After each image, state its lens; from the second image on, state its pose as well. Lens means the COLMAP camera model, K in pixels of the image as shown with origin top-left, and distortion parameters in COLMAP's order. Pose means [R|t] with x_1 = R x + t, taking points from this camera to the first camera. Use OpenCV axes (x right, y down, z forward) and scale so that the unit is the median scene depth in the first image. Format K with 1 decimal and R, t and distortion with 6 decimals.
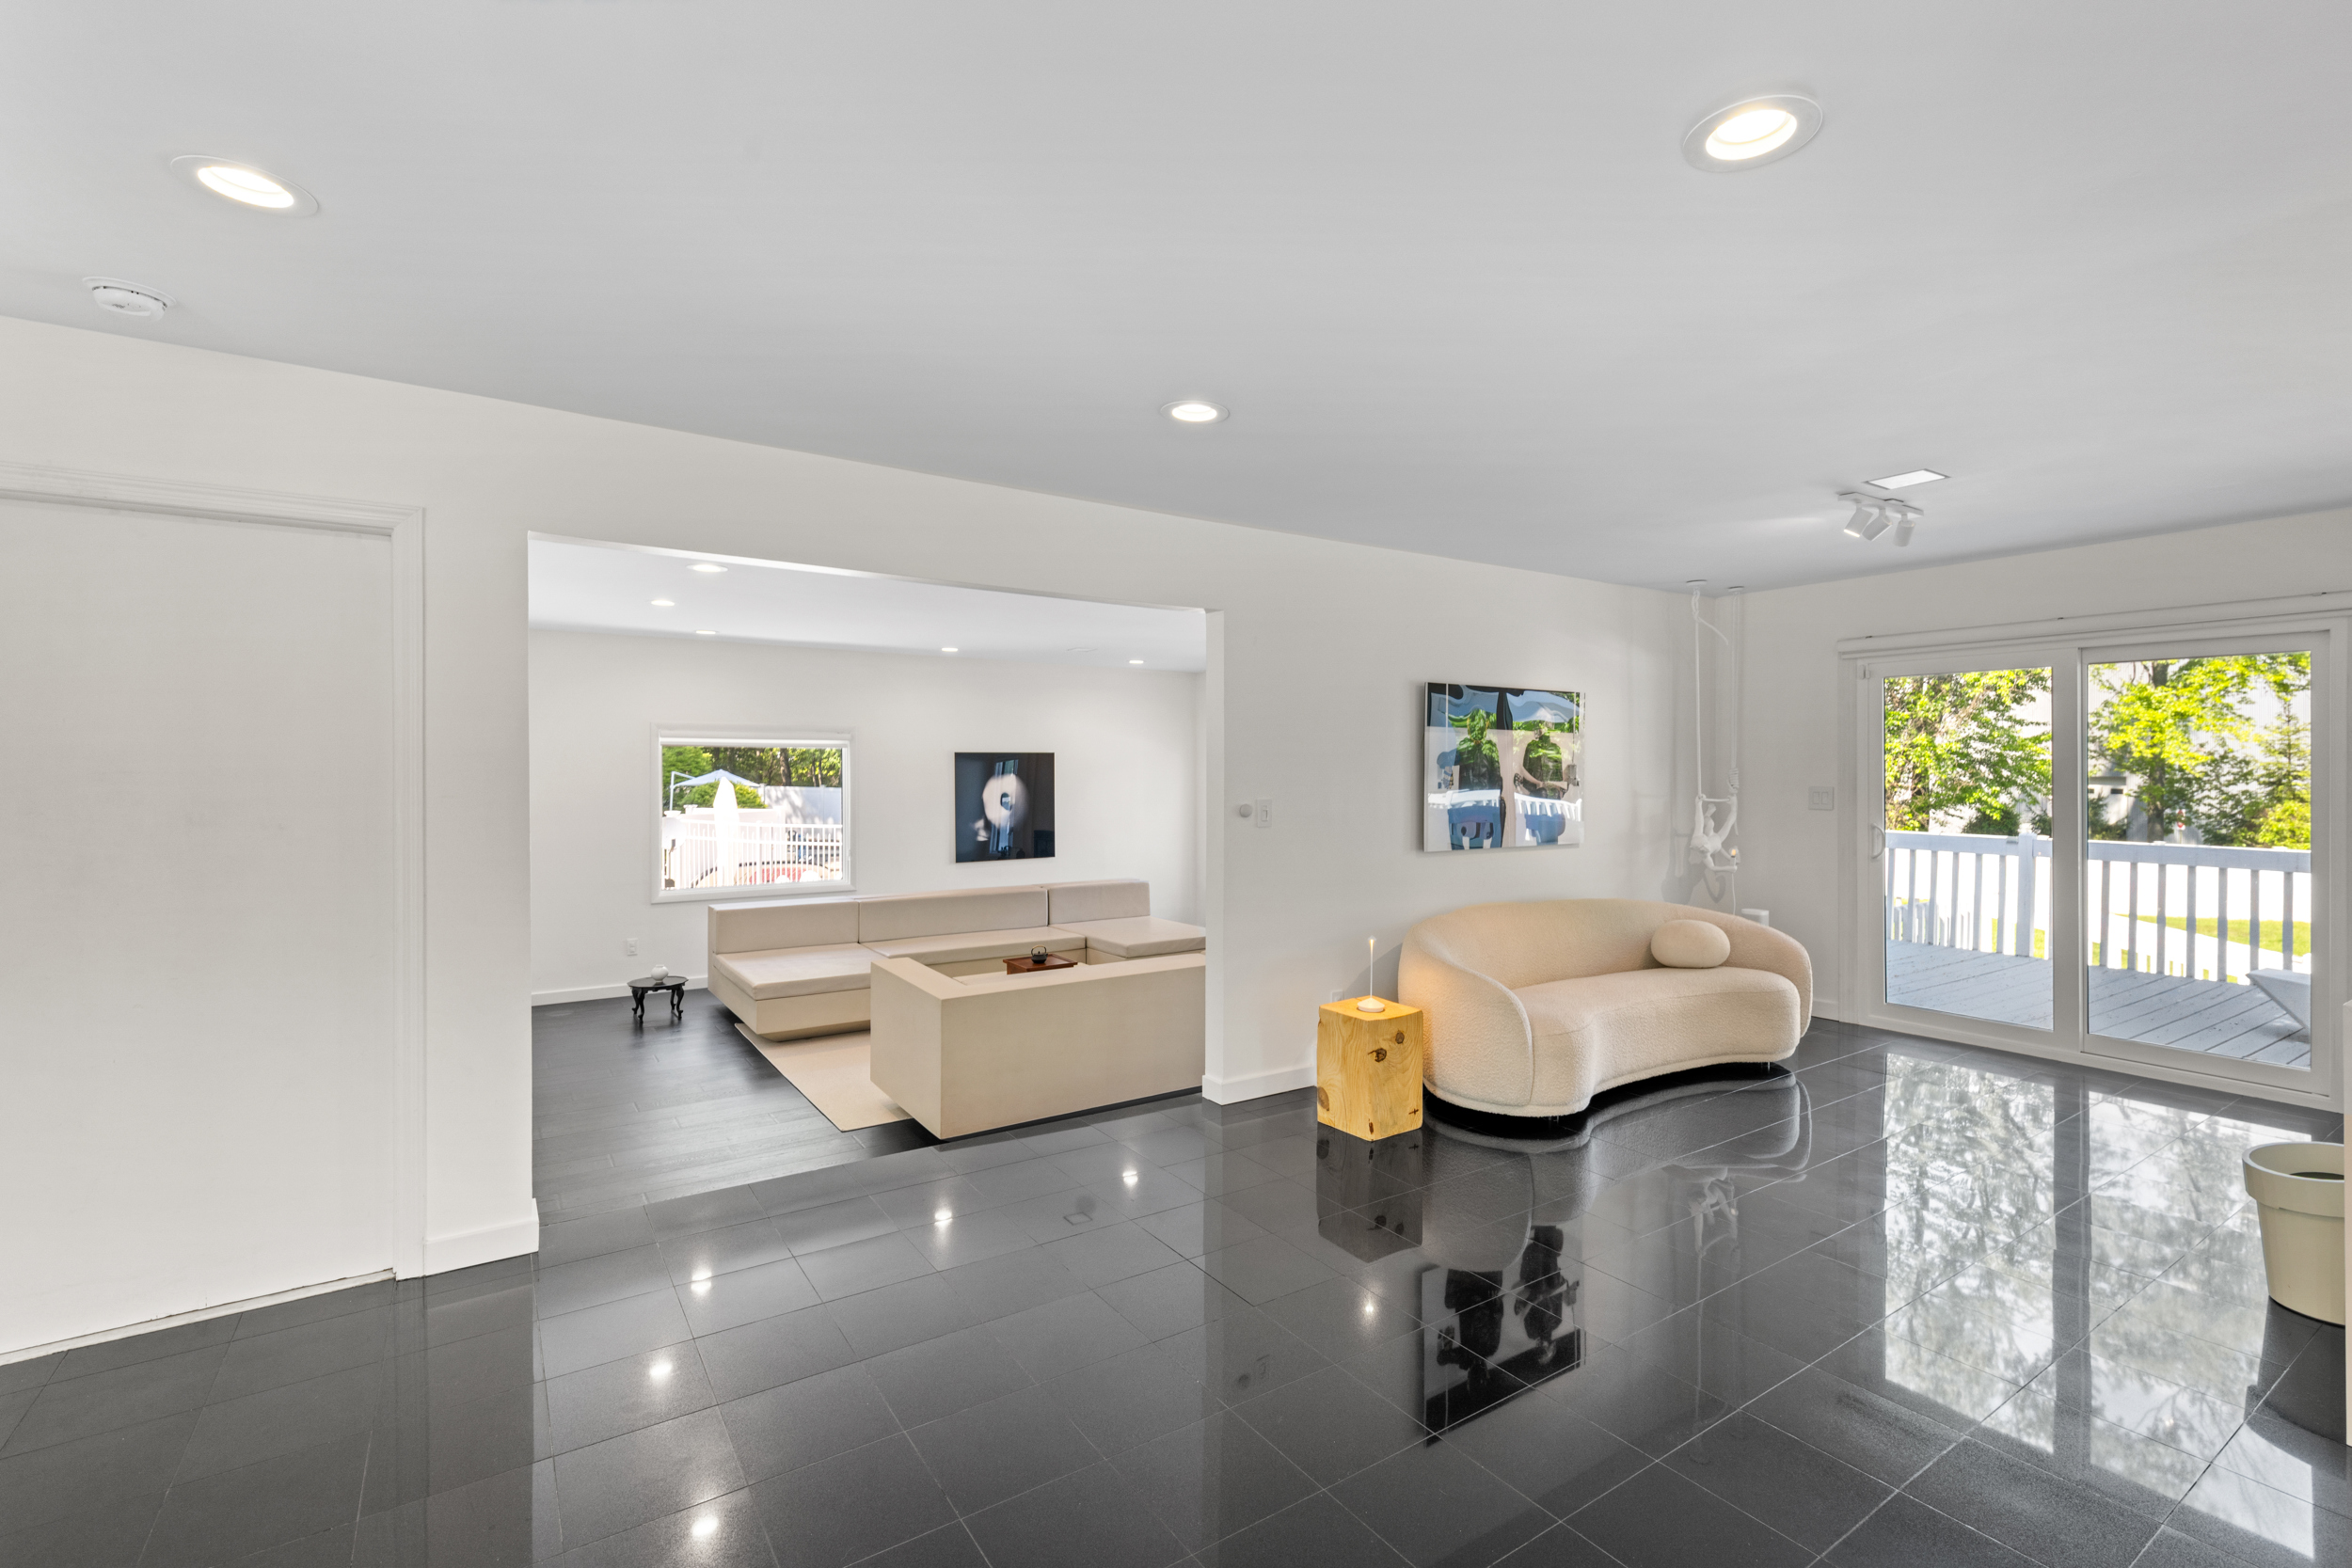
lens RADIAL K [[1069.2, 0, 1171.3], [0, 1069.2, 783.6], [0, 0, 1]] dist [0.002174, 0.000086]
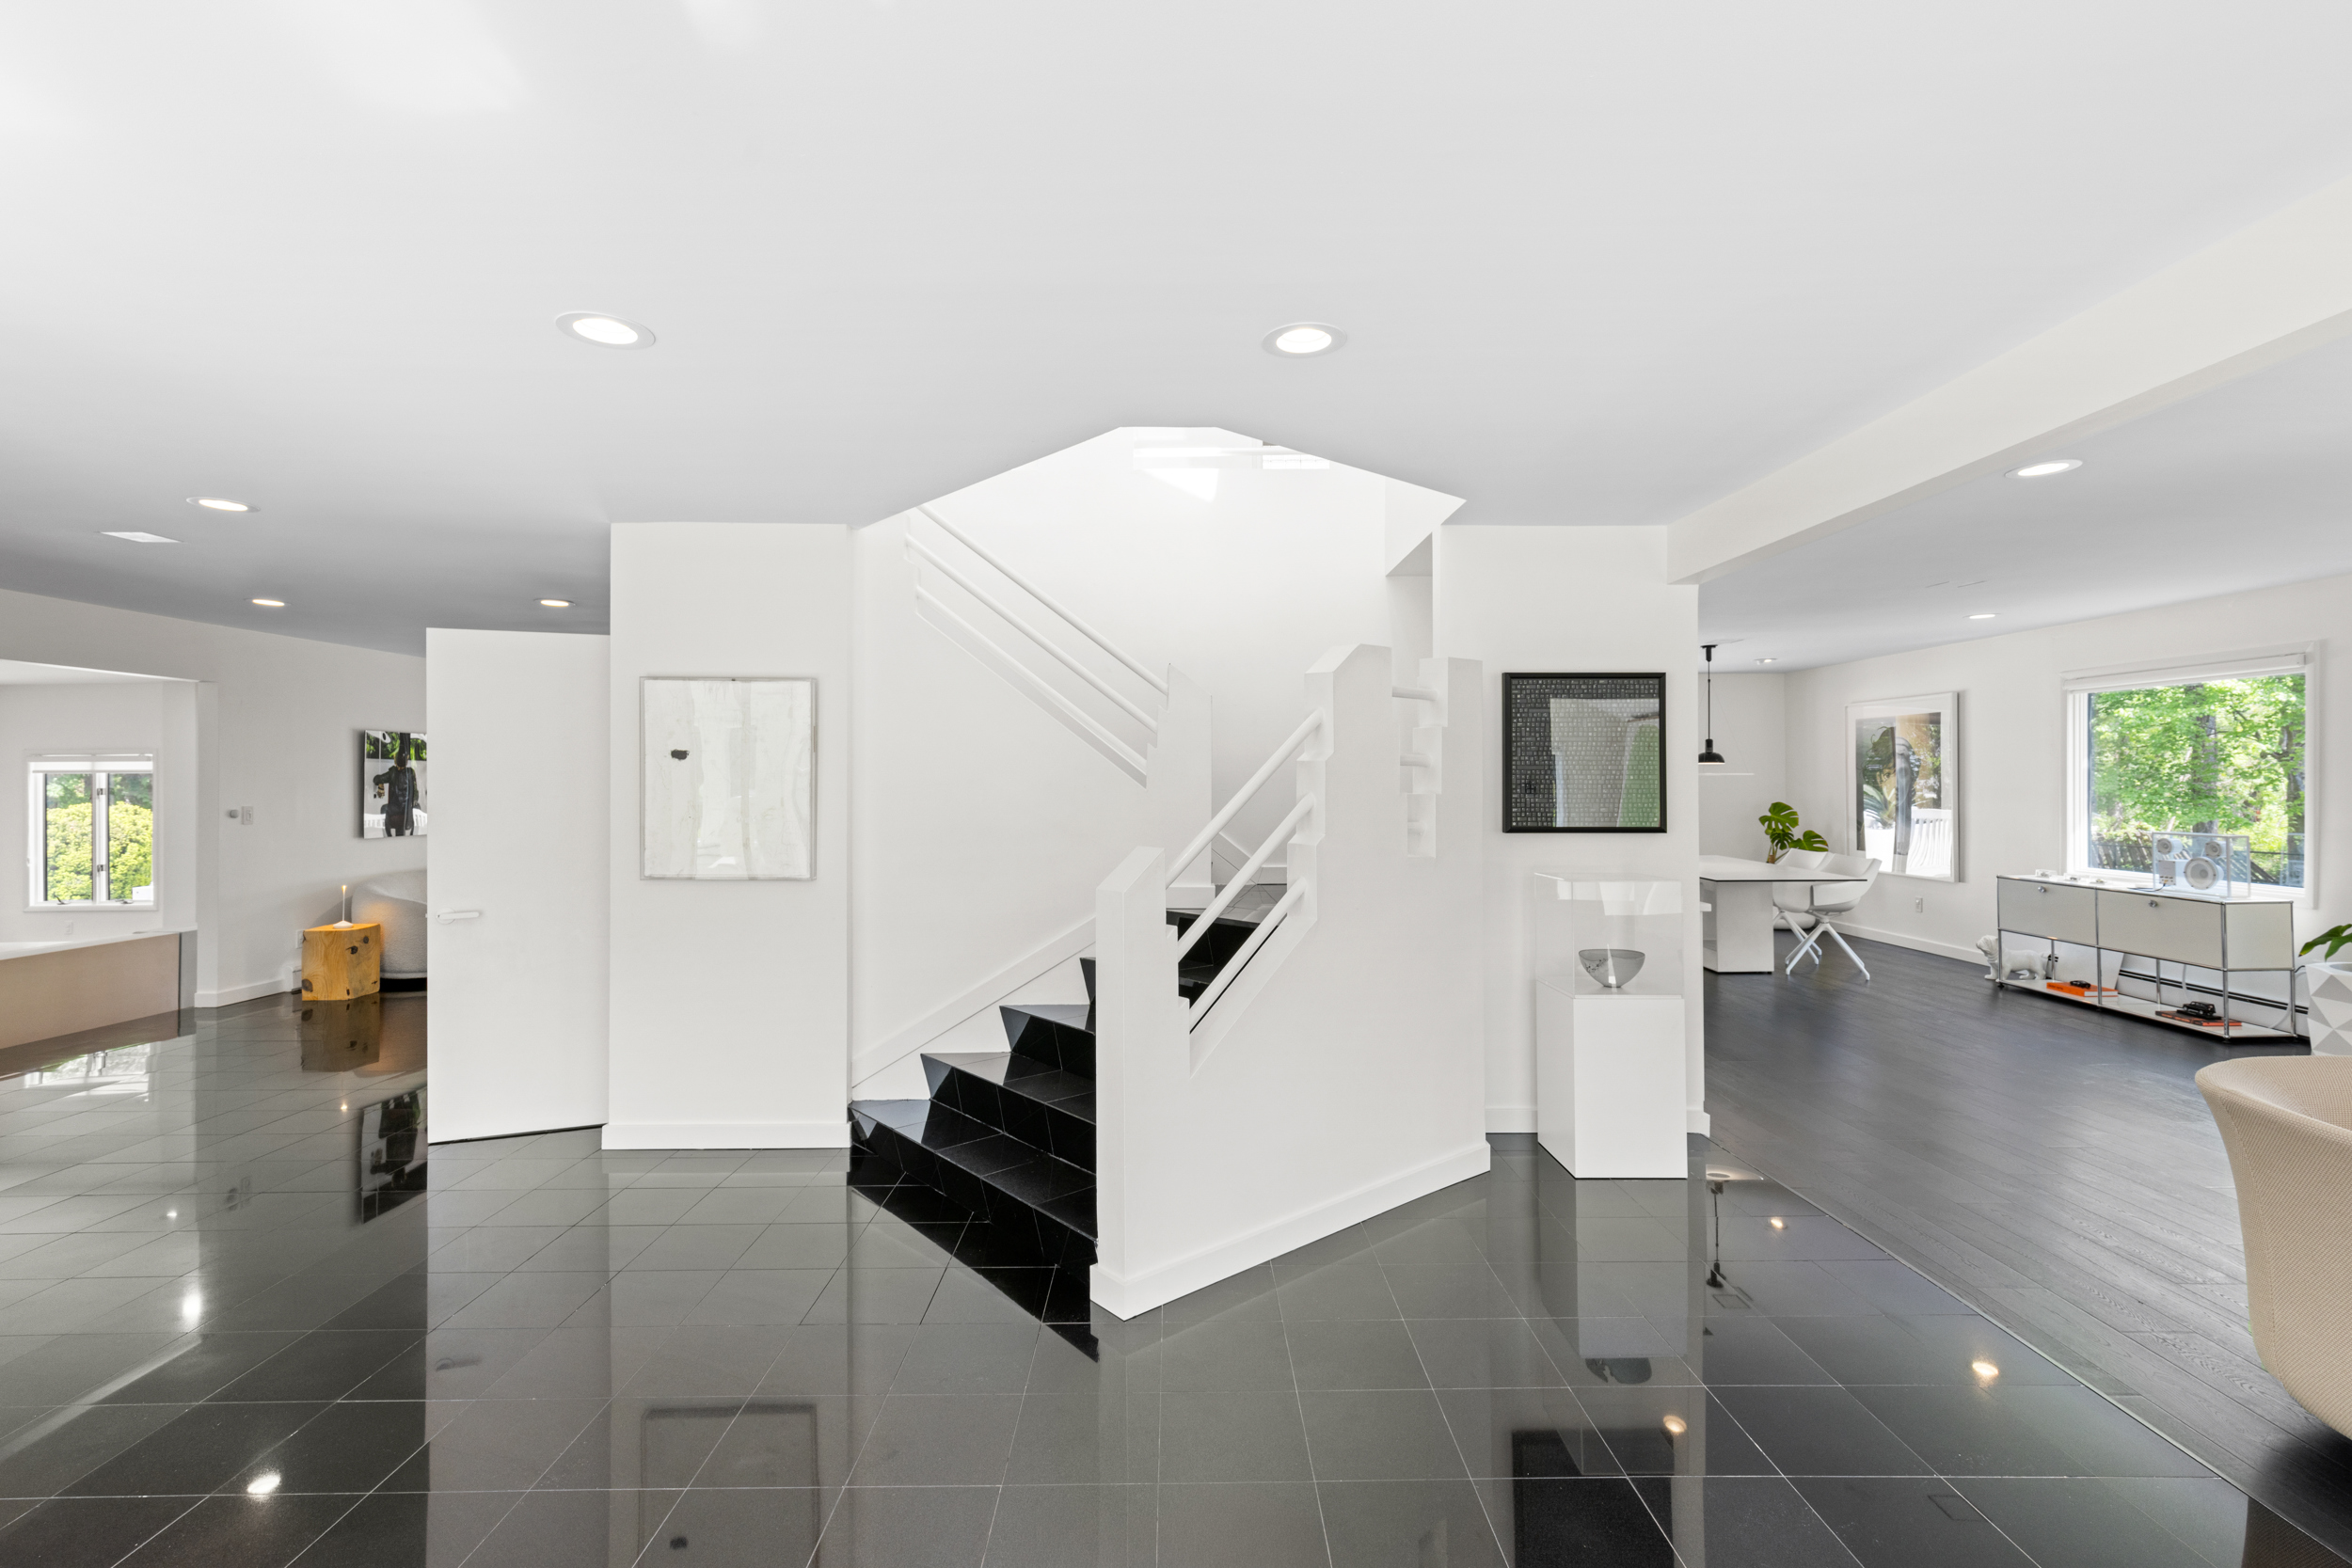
lens RADIAL K [[1069.2, 0, 1173.1], [0, 1069.2, 784.4], [0, 0, 1]] dist [0.002174, 0.000086]
pose [[0.568418, 0.002927, 0.822734, -0.460374], [0.002069, 0.999985, -0.004988, -0.005934], [-0.822737, 0.004537, 0.568404, -1.044894]]
